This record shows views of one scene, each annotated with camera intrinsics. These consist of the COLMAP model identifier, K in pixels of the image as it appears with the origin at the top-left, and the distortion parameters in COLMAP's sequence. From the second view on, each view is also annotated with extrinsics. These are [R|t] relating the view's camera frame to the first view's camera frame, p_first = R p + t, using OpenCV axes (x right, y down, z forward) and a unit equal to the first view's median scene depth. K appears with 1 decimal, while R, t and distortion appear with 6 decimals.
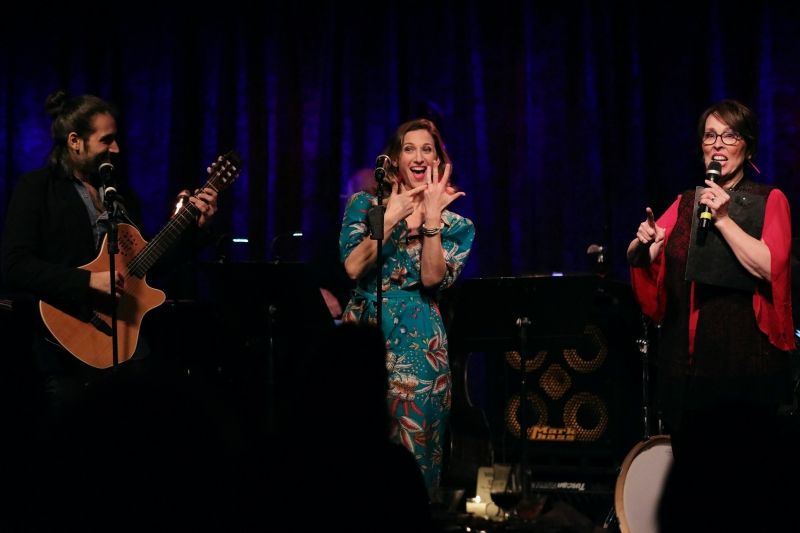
lens RADIAL K [[3913.1, 0, 424.8], [0, 3913.1, 266.6], [0, 0, 1]] dist [0.583335, 0.860861]
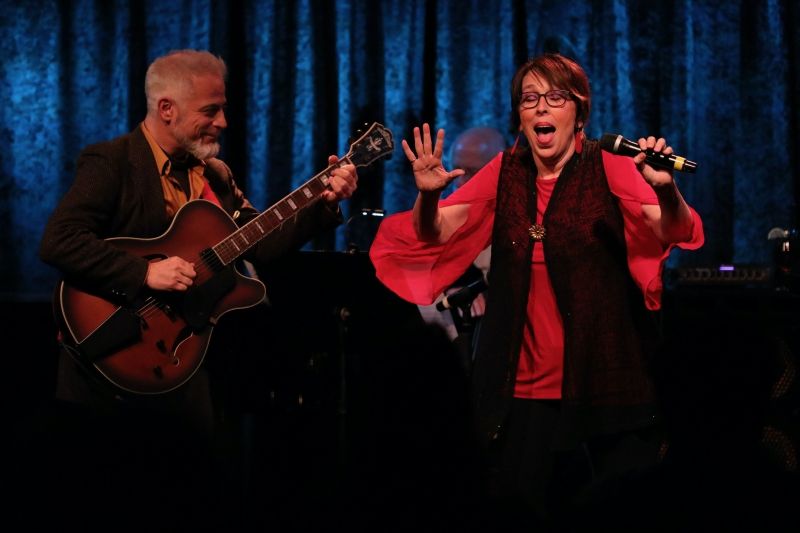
lens RADIAL K [[4438.8, 0, 413.4], [0, 4438.8, 269.8], [0, 0, 1]] dist [1.230148, 12.001156]
pose [[0.999426, 0.001169, -0.033861, 0.003159], [-0.001071, 0.999995, 0.002895, -0.000007], [0.033865, -0.002858, 0.999422, 0.150658]]
